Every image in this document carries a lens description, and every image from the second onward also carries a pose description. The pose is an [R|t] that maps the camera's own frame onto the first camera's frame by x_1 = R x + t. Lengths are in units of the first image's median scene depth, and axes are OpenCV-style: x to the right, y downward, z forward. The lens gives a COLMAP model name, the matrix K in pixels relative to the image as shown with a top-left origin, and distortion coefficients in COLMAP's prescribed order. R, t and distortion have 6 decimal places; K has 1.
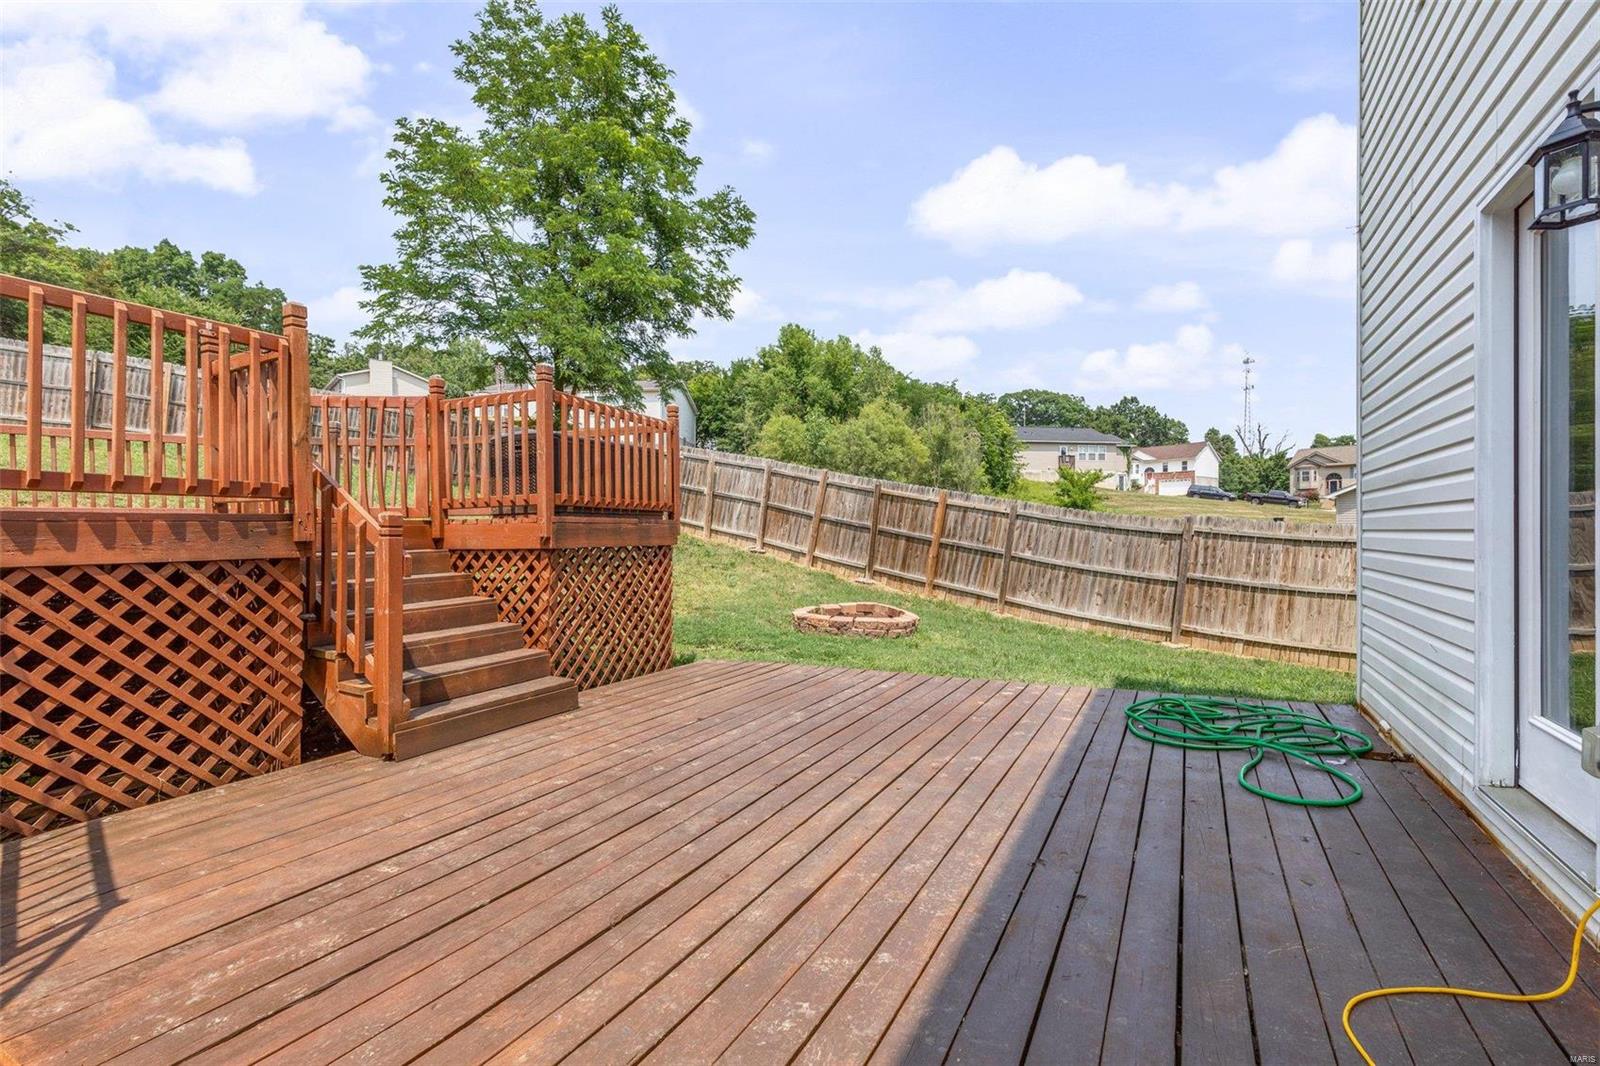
lens RADIAL K [[715.8, 0, 803.5], [0, 715.8, 532.0], [0, 0, 1]] dist [0.008906, -0.002501]
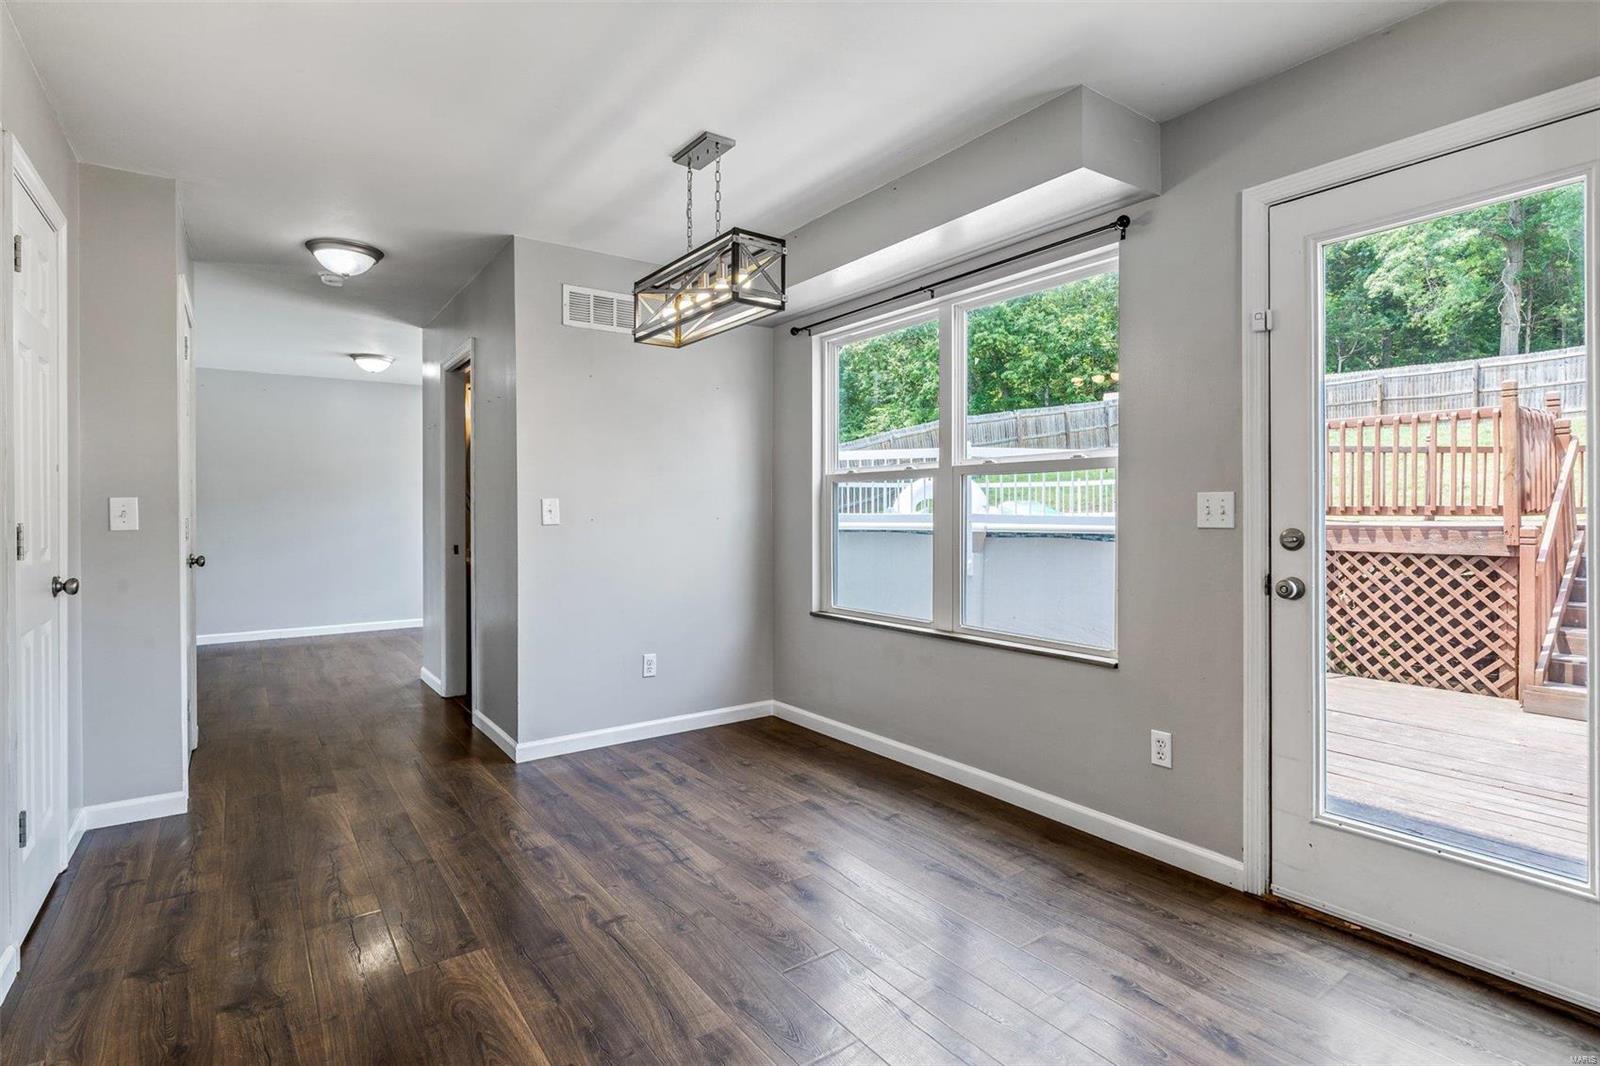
lens RADIAL K [[782.1, 0, 806.8], [0, 782.1, 520.1], [0, 0, 1]] dist [-0.000707, -0.001552]
pose [[-0.438985, 0.014602, -0.898376, 1.310517], [0.004615, 0.999891, 0.013997, -0.065373], [0.898483, 0.001999, -0.439004, 0.426421]]
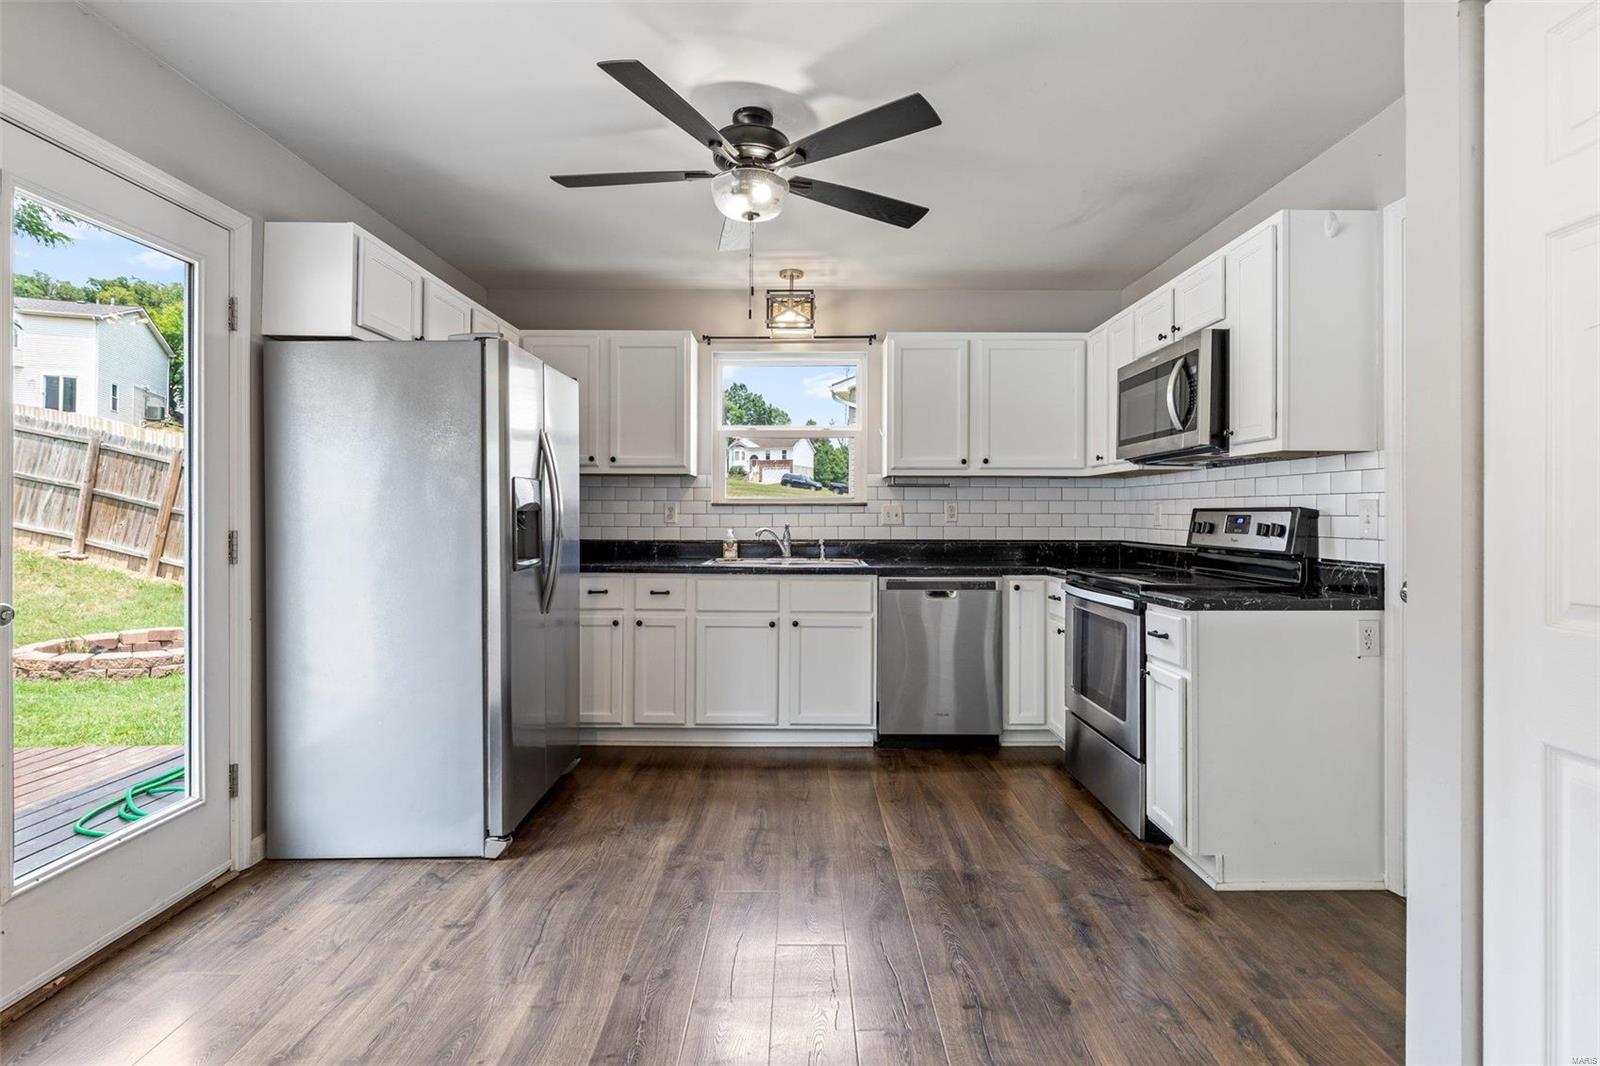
lens RADIAL K [[782.1, 0, 799.4], [0, 782.1, 512.3], [0, 0, 1]] dist [-0.000707, -0.001552]
pose [[0.884644, 0.008272, 0.466193, 0.809576], [-0.005838, 0.999961, -0.006665, -0.063498], [-0.466230, 0.003175, 0.884658, -0.147000]]
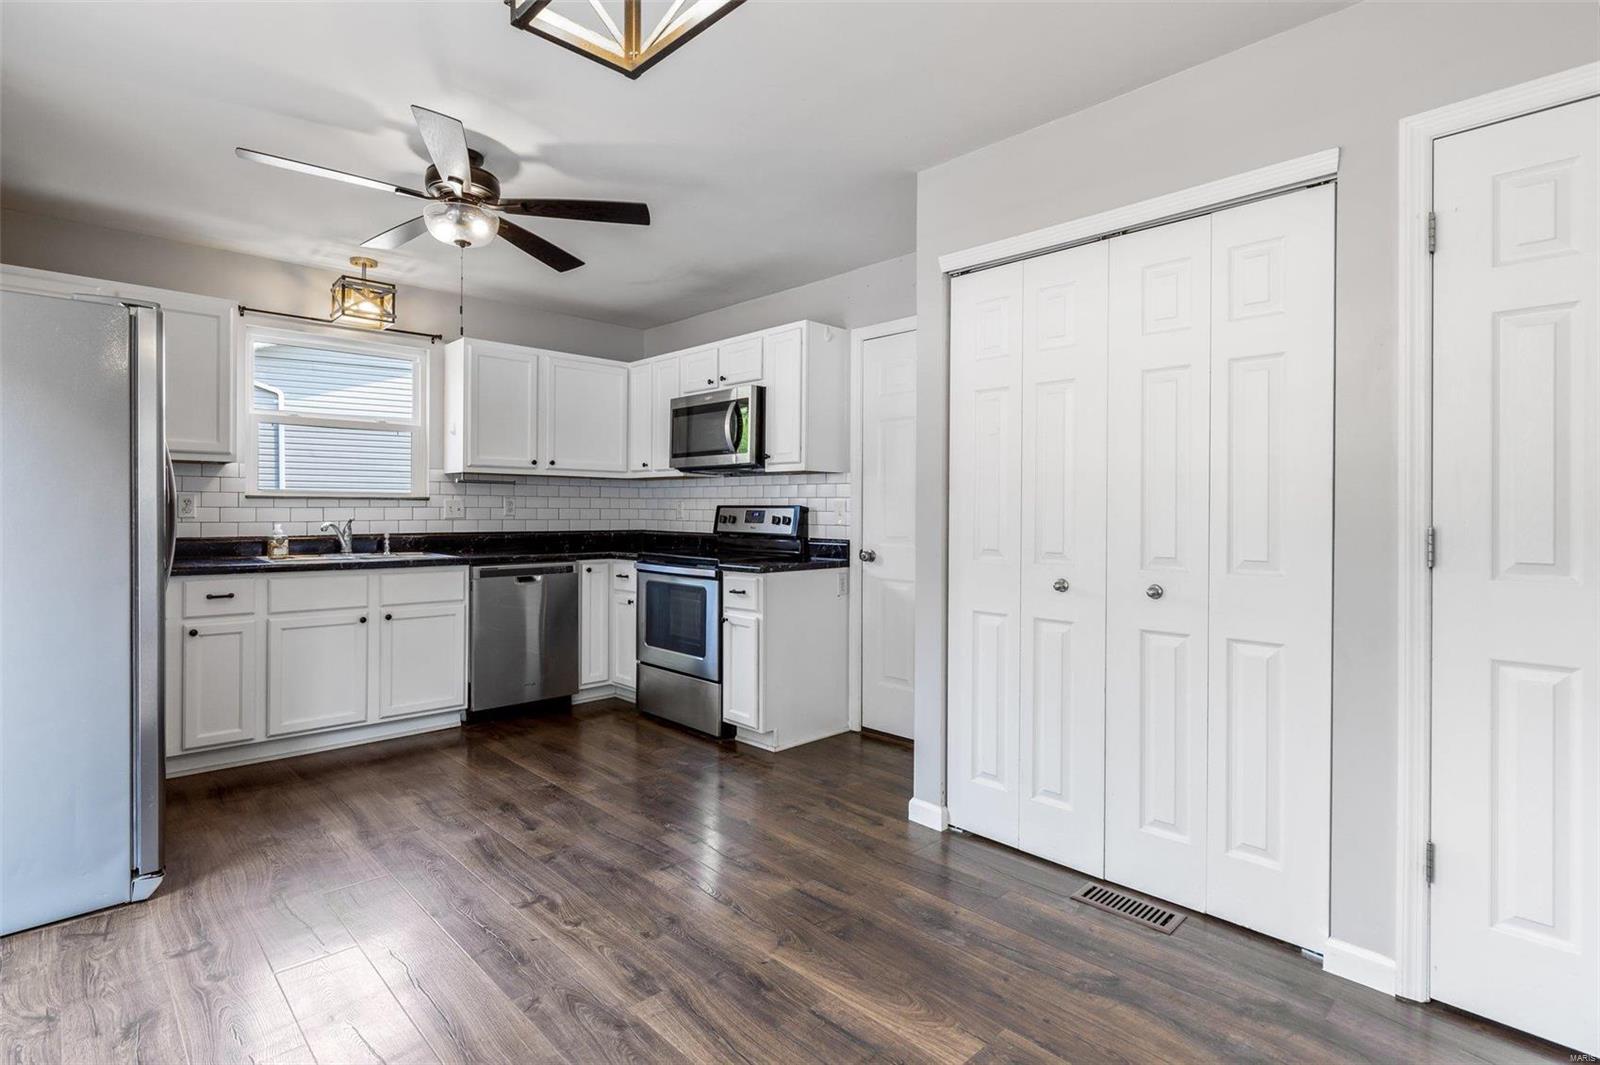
lens RADIAL K [[782.1, 0, 813.5], [0, 782.1, 512.3], [0, 0, 1]] dist [-0.000707, -0.001552]
pose [[0.306025, 0.004299, 0.952014, 0.465057], [-0.006045, 0.999978, -0.002572, -0.063303], [-0.952004, -0.004968, 0.306044, -0.086536]]
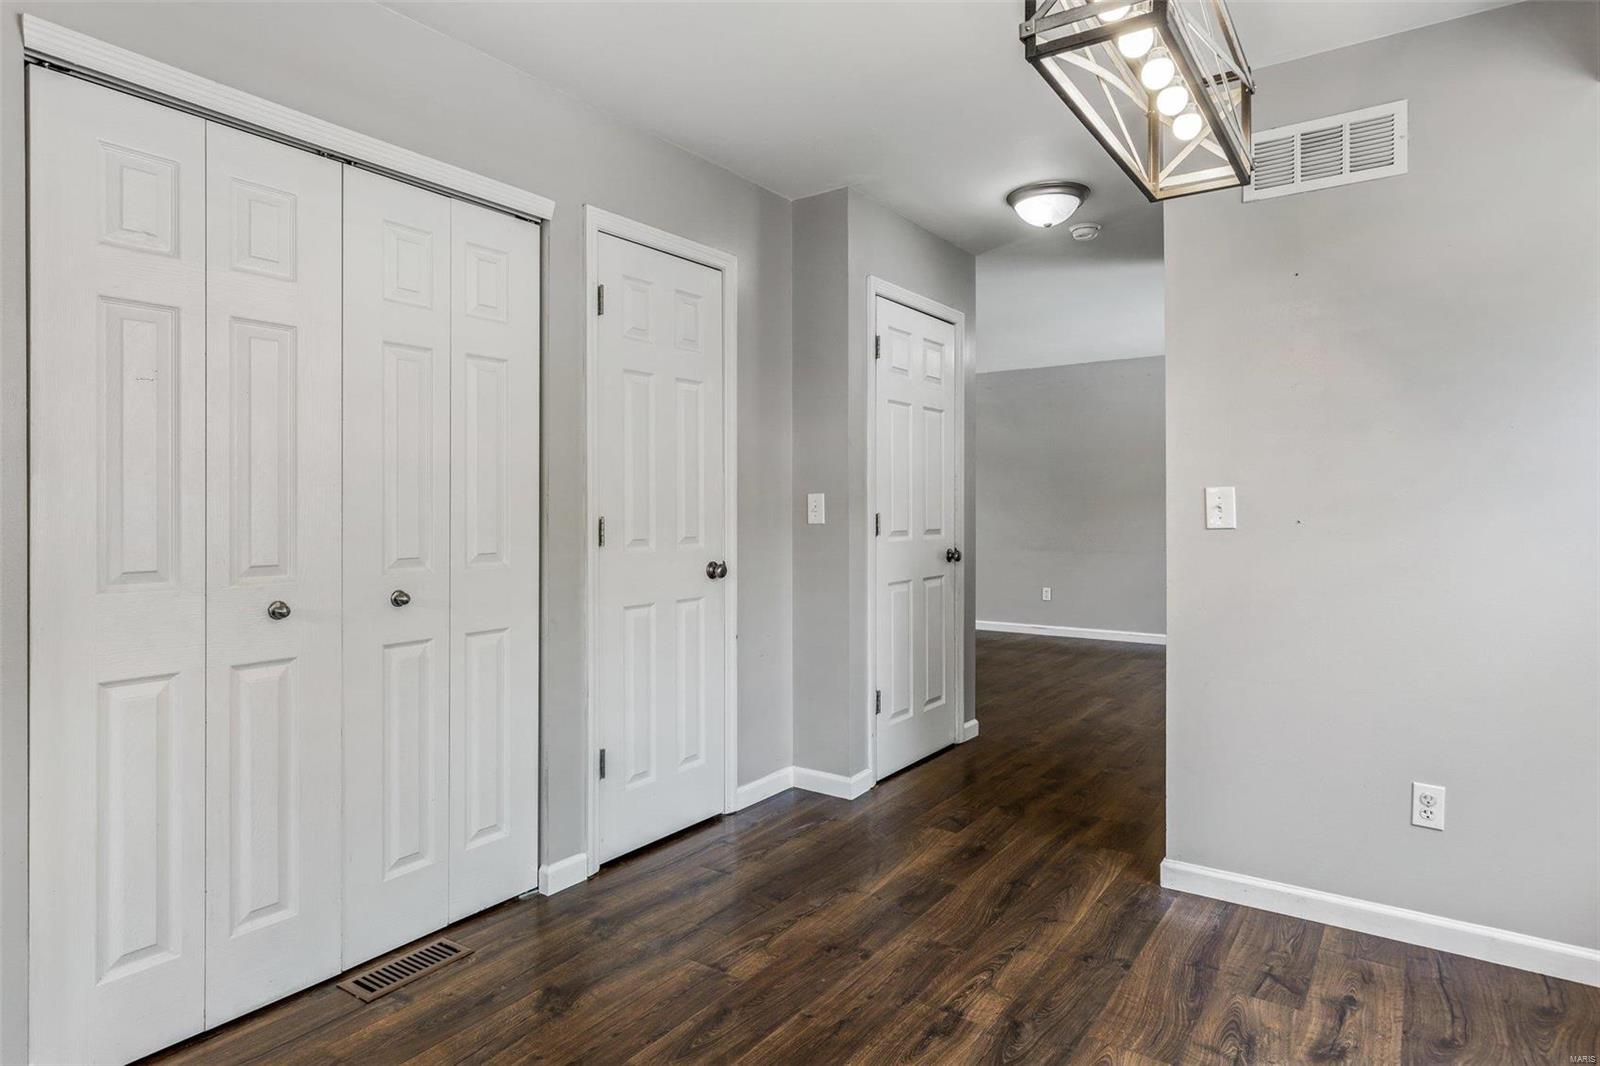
lens RADIAL K [[885.7, 0, 819.4], [0, 885.7, 509.7], [0, 0, 1]] dist [0.001316, 0.000507]
pose [[-0.993578, 0.004049, 0.113075, 0.788550], [0.004279, 0.999989, 0.001795, -0.064746], [-0.113067, 0.002267, -0.993585, 0.434569]]
